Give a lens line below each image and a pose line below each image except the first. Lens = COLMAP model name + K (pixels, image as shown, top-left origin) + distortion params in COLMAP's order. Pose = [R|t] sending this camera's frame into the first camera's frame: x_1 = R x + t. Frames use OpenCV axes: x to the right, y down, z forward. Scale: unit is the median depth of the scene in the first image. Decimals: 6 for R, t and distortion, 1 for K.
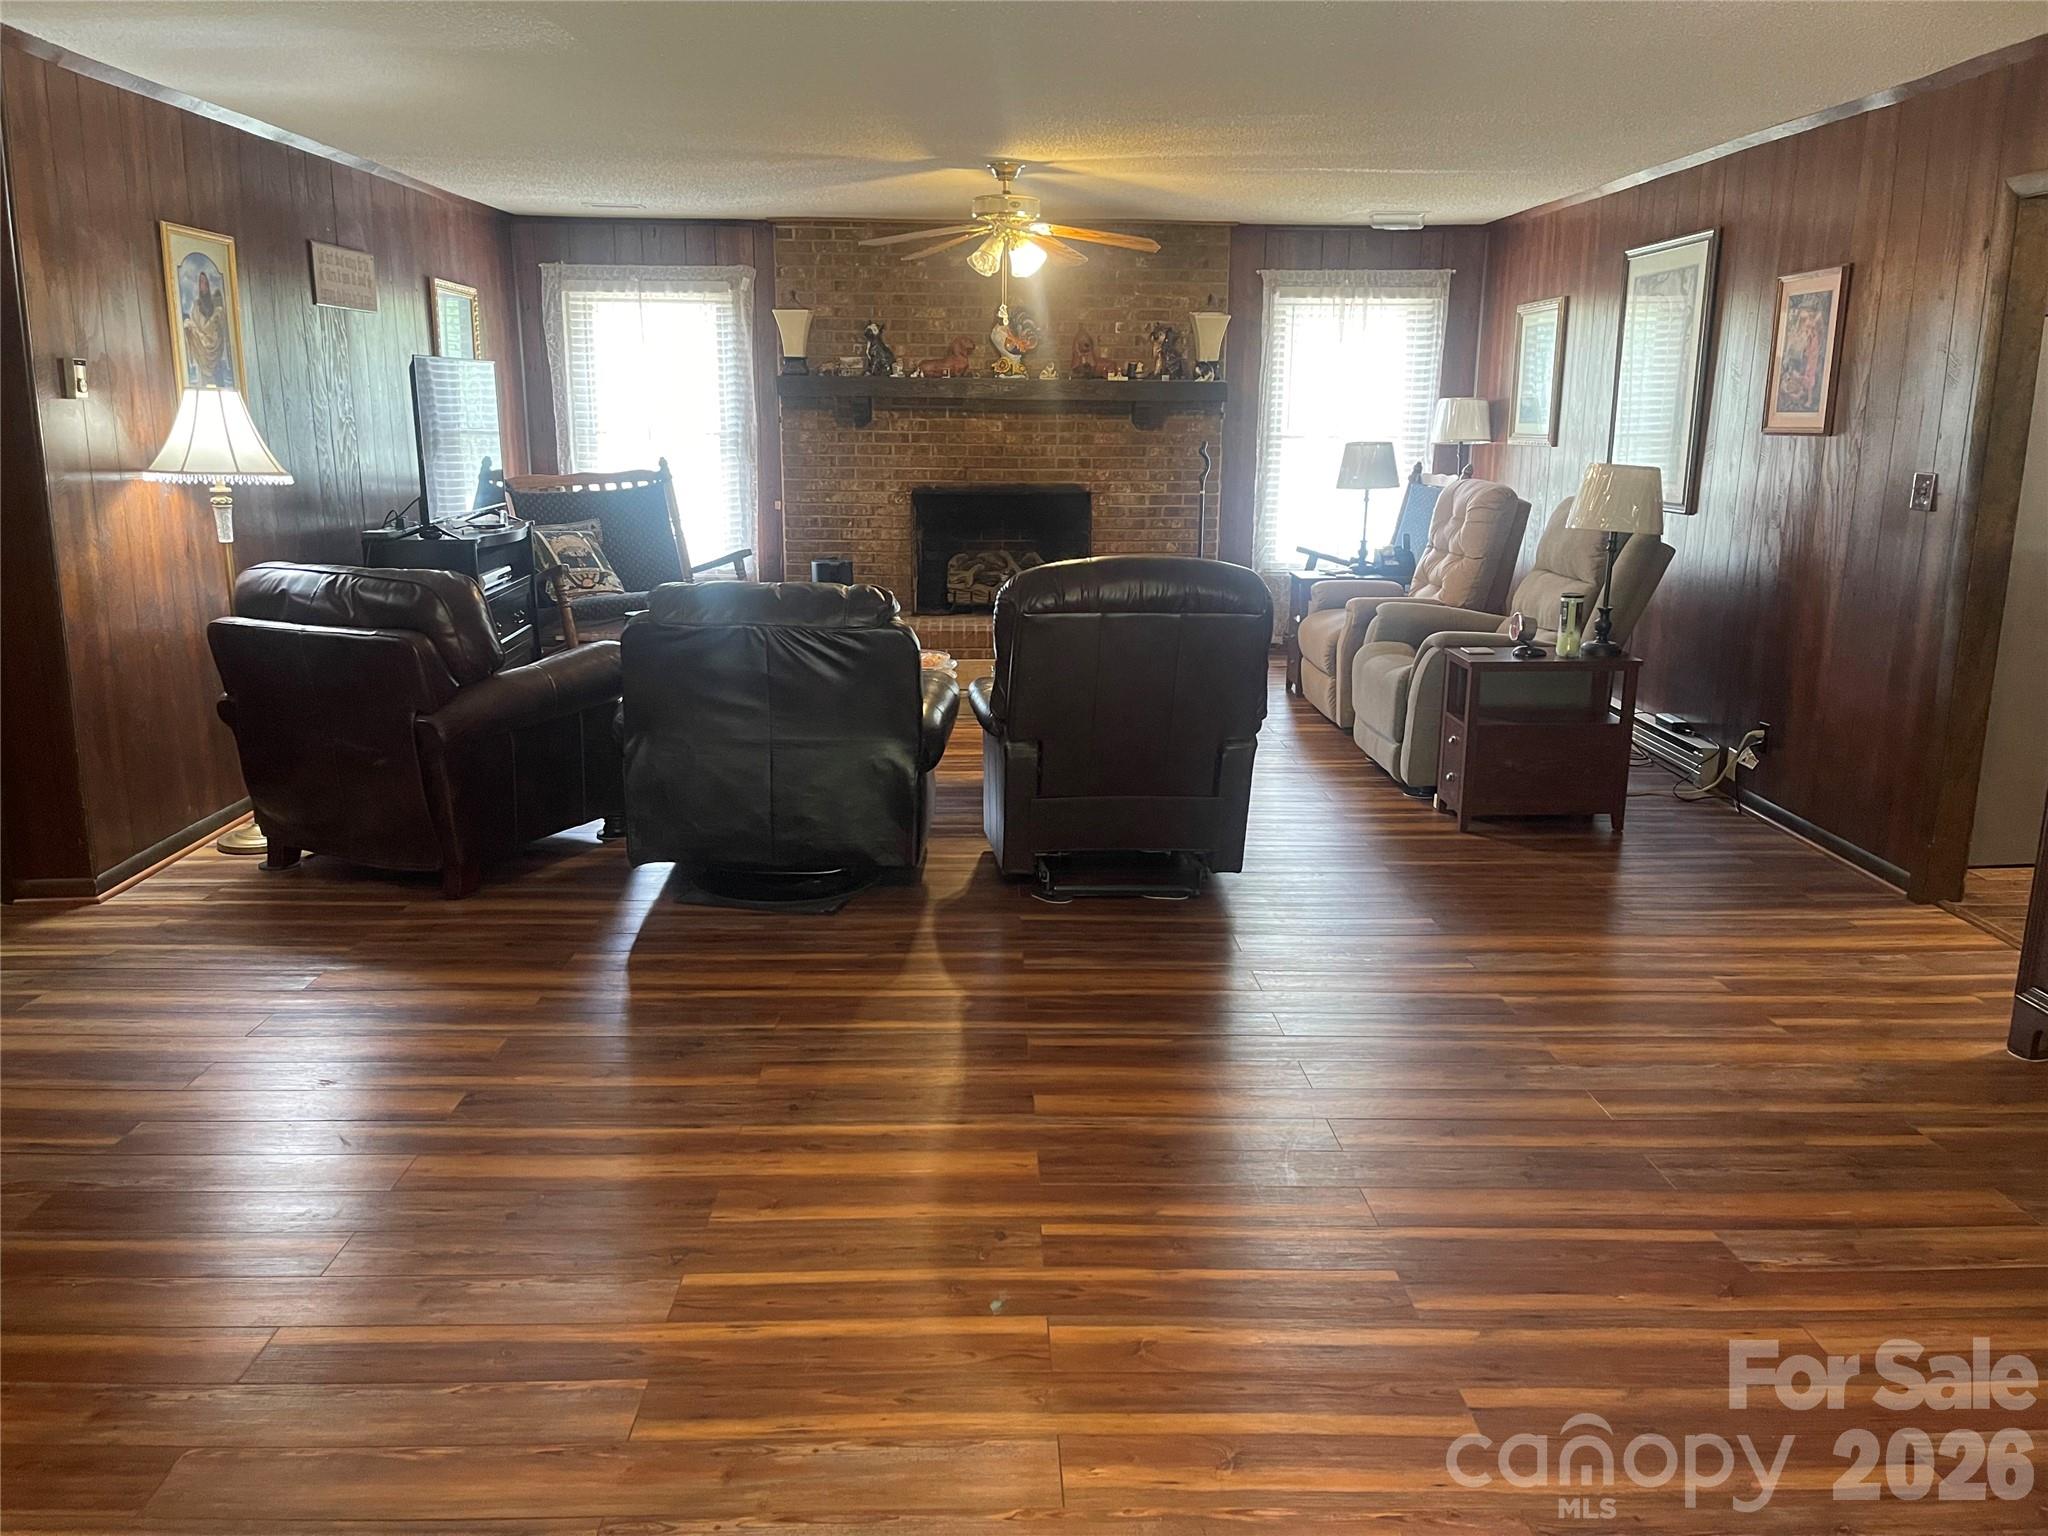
lens RADIAL K [[1530.7, 0, 1023.8], [0, 1530.7, 768.5], [0, 0, 1]] dist [0.104135, -0.143901]
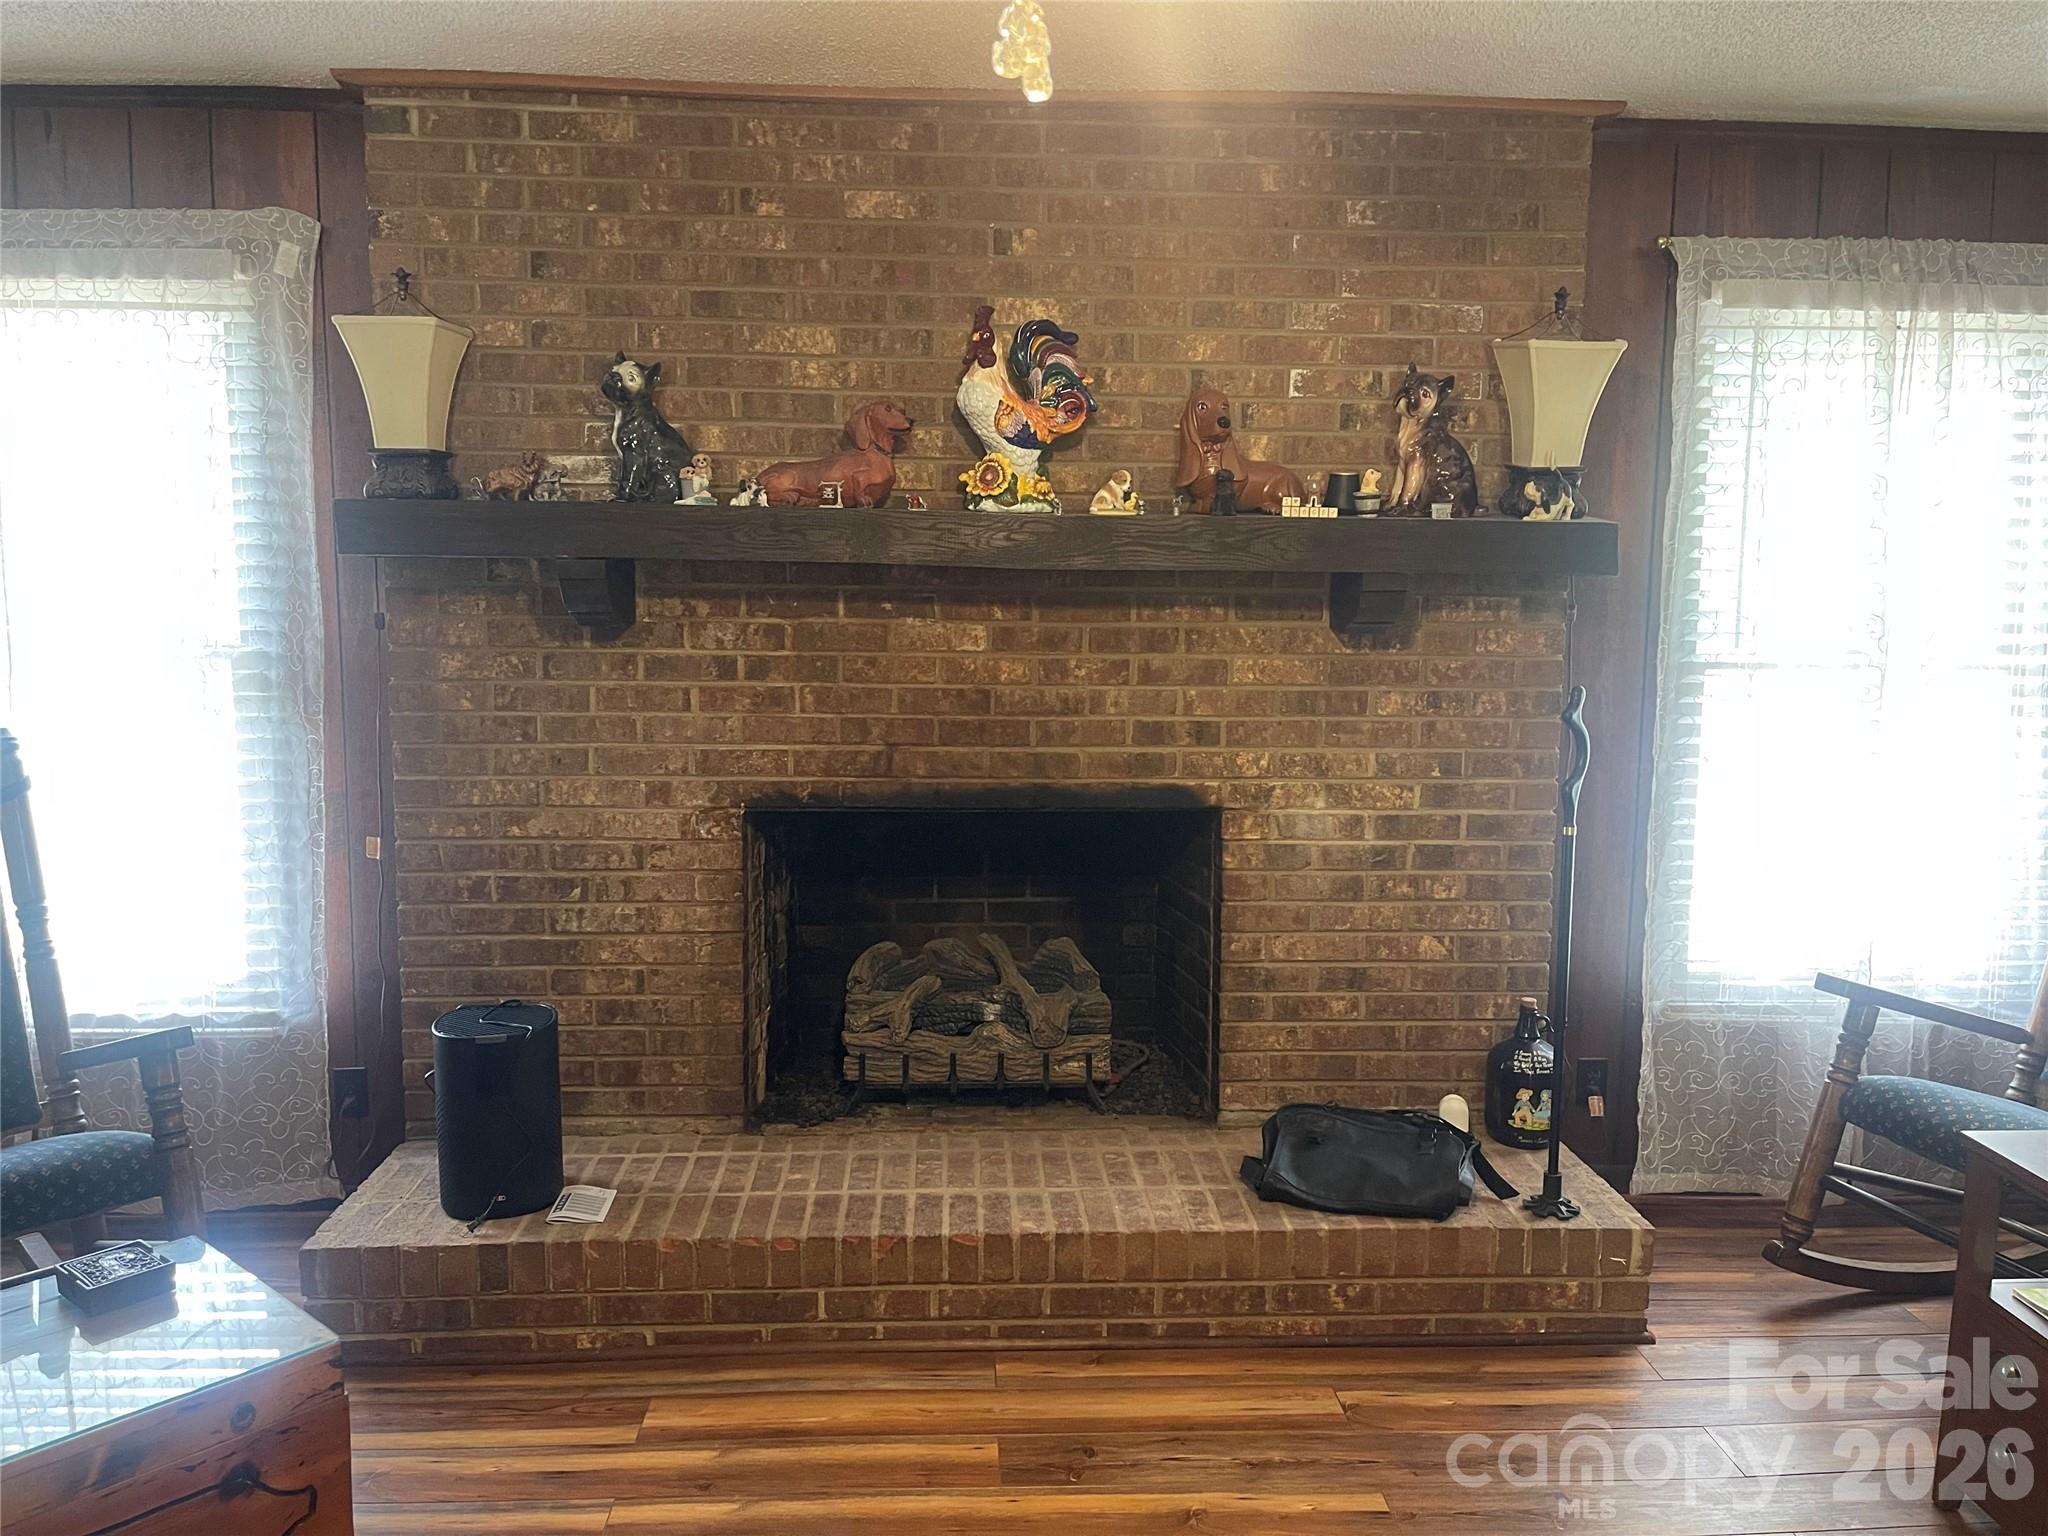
lens RADIAL K [[1530.7, 0, 1023.8], [0, 1530.7, 768.5], [0, 0, 1]] dist [0.104135, -0.143901]
pose [[0.999884, 0.000829, 0.015217, -0.010963], [0.000853, 0.993908, -0.110211, -0.150841], [-0.015216, 0.110211, 0.993792, 0.636791]]
